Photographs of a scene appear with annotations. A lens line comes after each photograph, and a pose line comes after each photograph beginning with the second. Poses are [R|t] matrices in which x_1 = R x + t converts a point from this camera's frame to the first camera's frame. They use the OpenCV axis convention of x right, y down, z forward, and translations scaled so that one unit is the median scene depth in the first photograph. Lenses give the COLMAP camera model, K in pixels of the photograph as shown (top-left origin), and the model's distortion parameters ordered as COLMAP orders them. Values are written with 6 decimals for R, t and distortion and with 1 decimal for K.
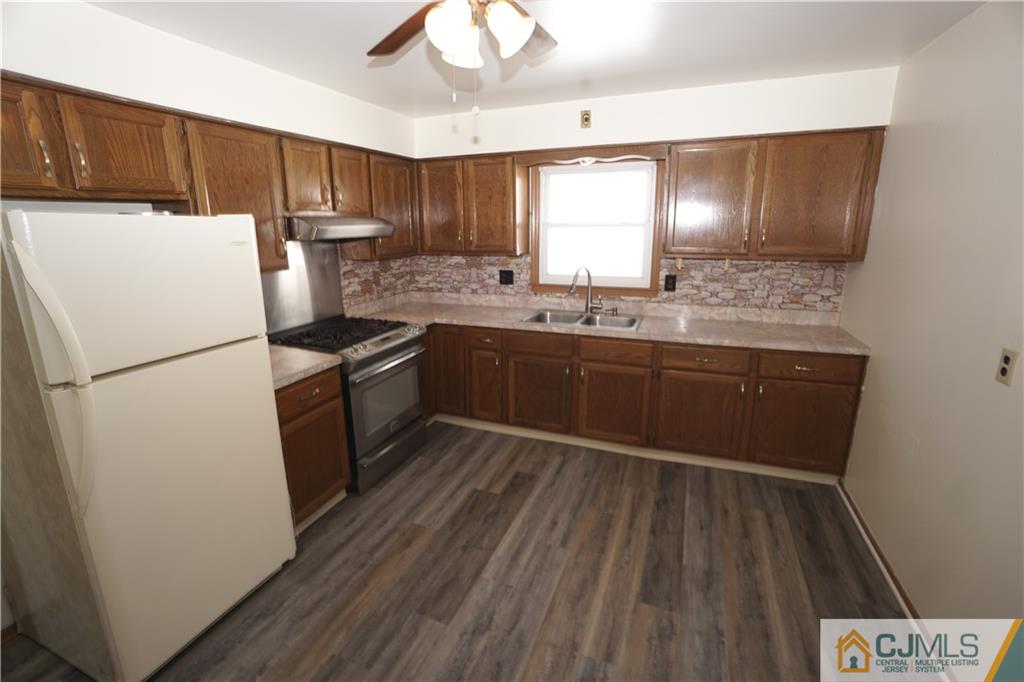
lens RADIAL K [[451.2, 0, 501.1], [0, 451.2, 333.5], [0, 0, 1]] dist [-0.065142, 0.020344]
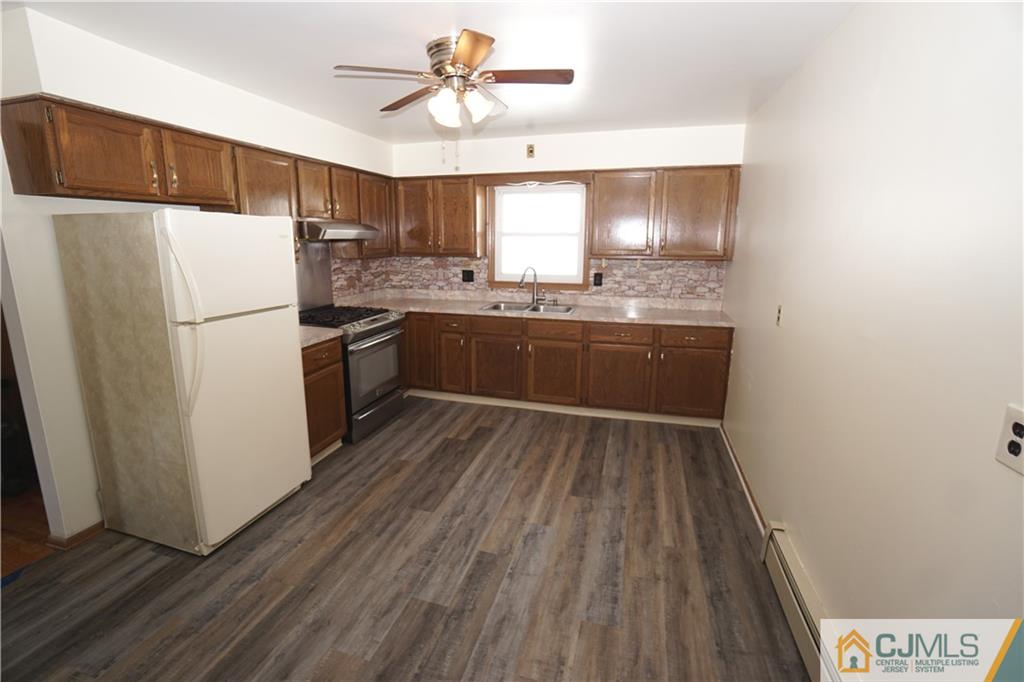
lens RADIAL K [[451.2, 0, 501.1], [0, 451.2, 333.5], [0, 0, 1]] dist [-0.065142, 0.020344]
pose [[0.994905, -0.004768, 0.100701, -0.031771], [0.008032, 0.999455, -0.032027, 0.098883], [-0.100493, 0.032672, 0.994401, -0.296860]]
